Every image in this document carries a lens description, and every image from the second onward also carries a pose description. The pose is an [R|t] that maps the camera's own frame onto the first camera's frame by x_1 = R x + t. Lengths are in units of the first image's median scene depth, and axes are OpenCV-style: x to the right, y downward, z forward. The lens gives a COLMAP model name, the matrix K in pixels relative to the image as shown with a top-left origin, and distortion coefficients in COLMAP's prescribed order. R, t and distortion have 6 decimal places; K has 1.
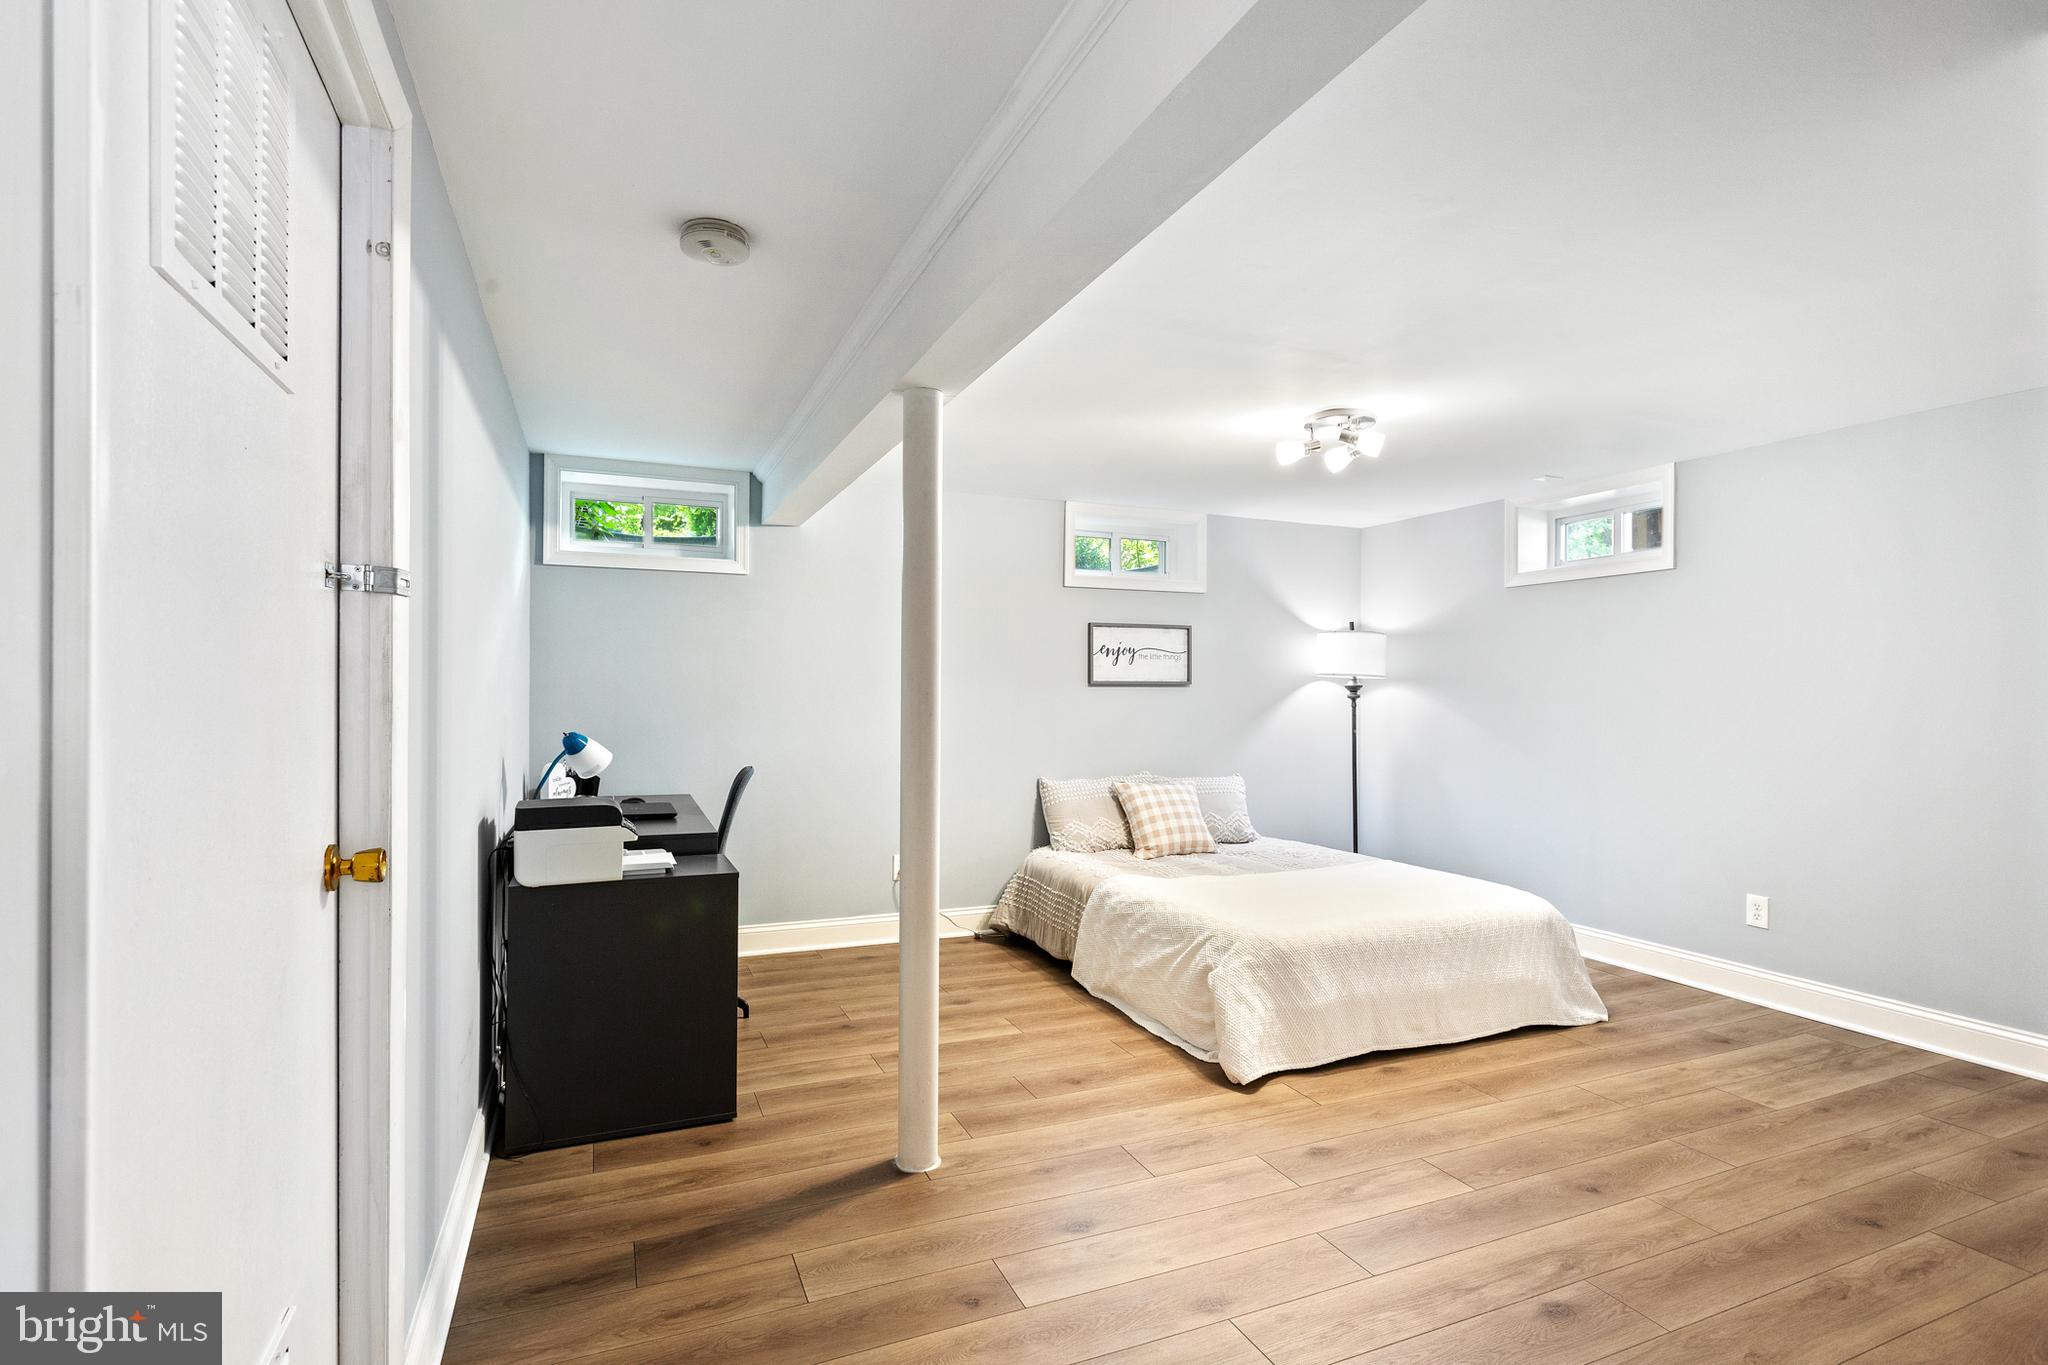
lens RADIAL K [[980.8, 0, 1023.9], [0, 980.8, 687.9], [0, 0, 1]] dist [-0.012518, -0.000368]
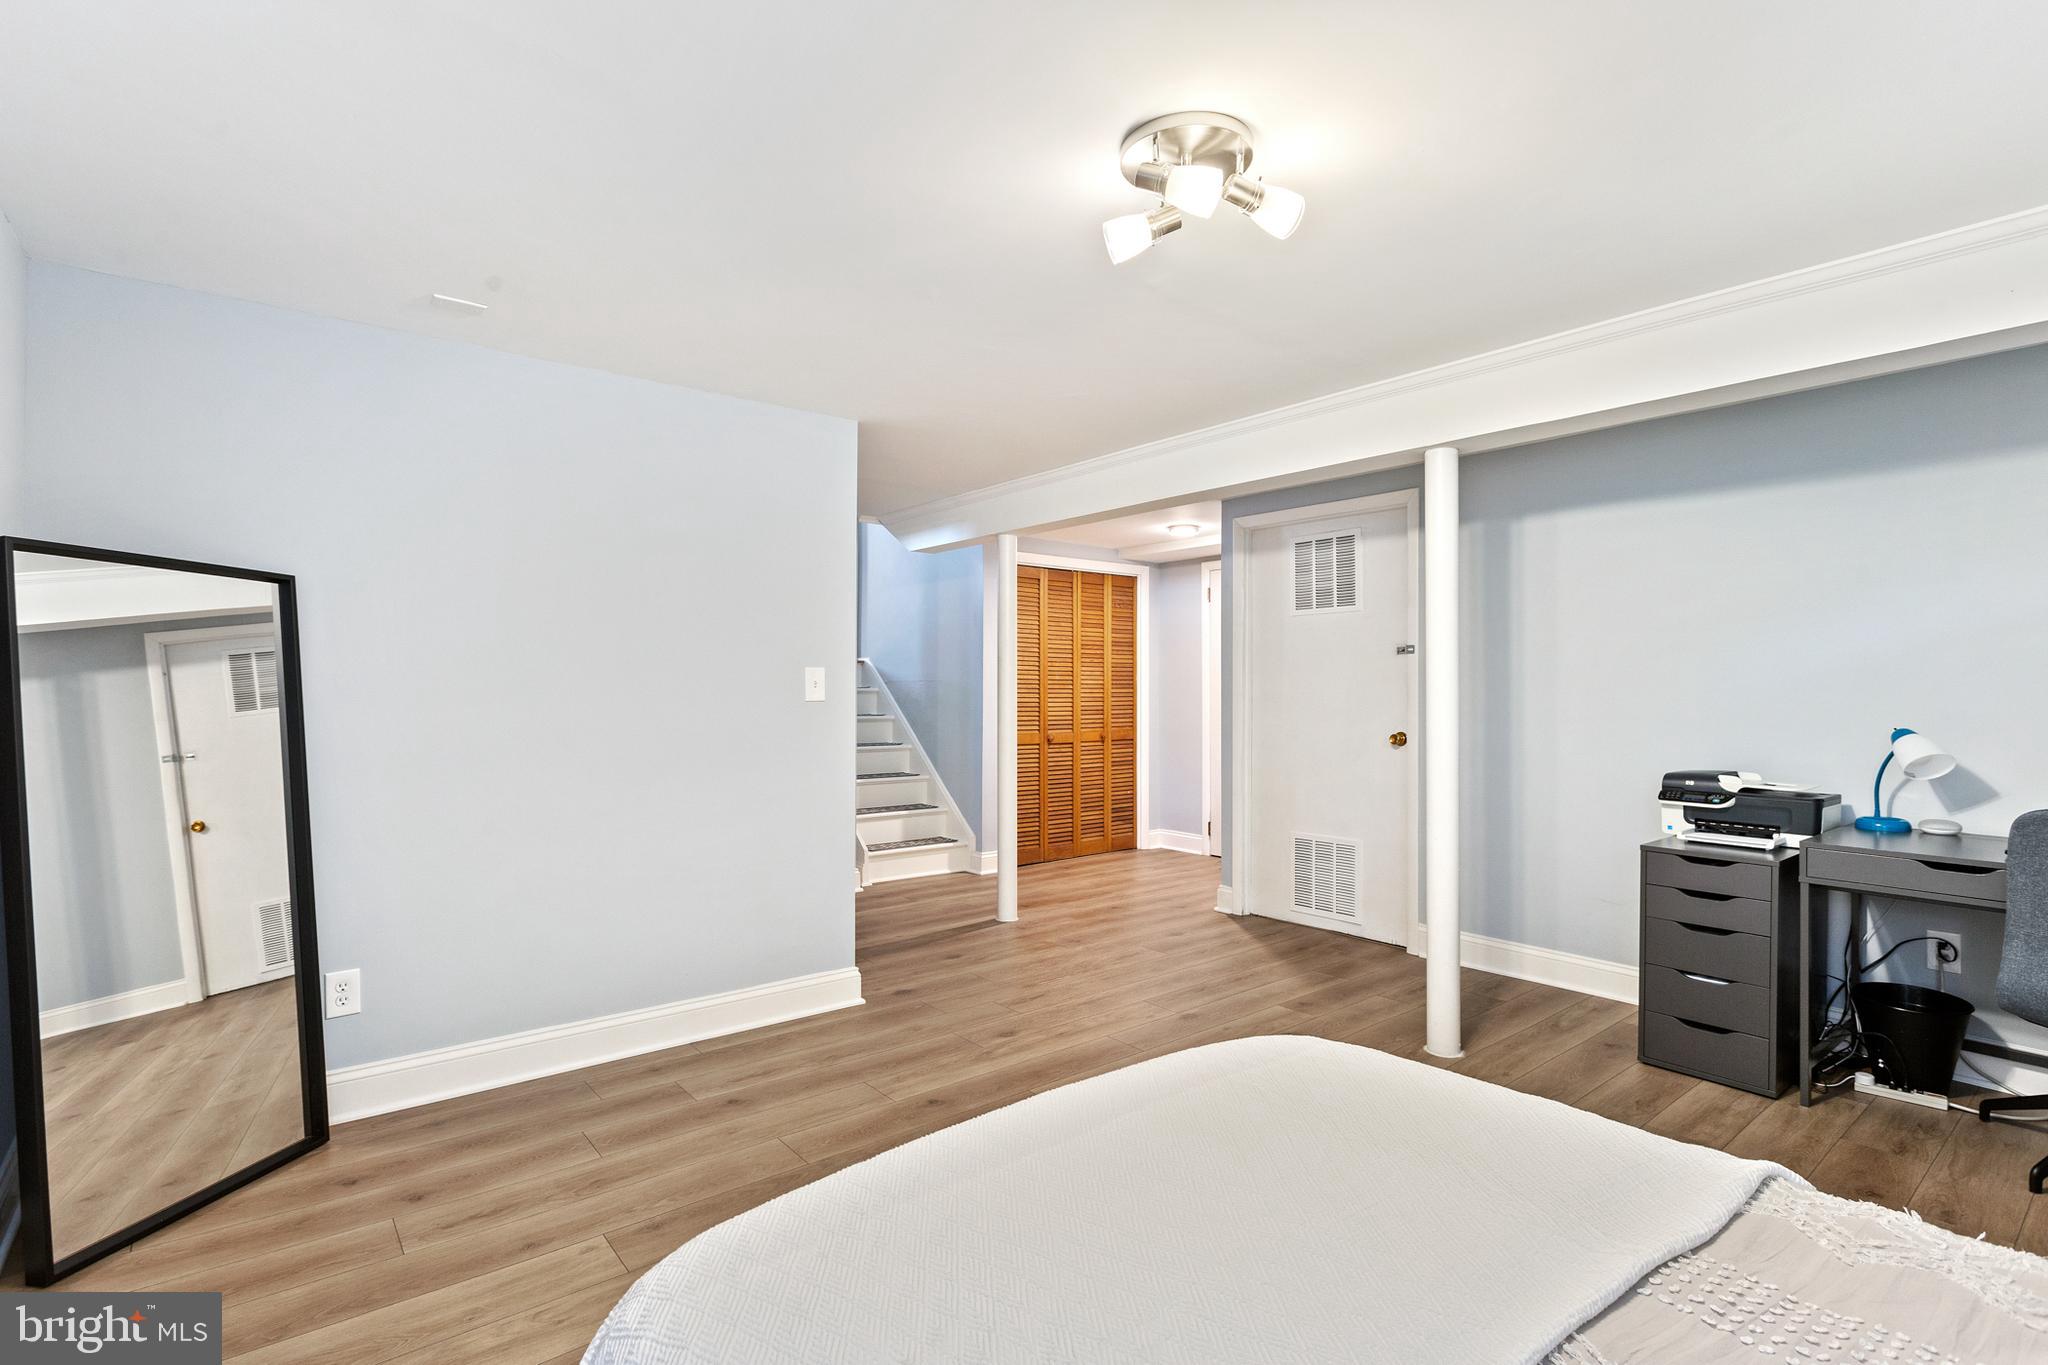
lens RADIAL K [[980.8, 0, 1022.6], [0, 980.8, 689.7], [0, 0, 1]] dist [-0.012518, -0.000368]
pose [[-0.964039, -0.005193, -0.265710, 0.866978], [-0.004228, 0.999982, -0.004202, 0.020632], [0.265727, -0.002927, -0.964044, 2.364172]]
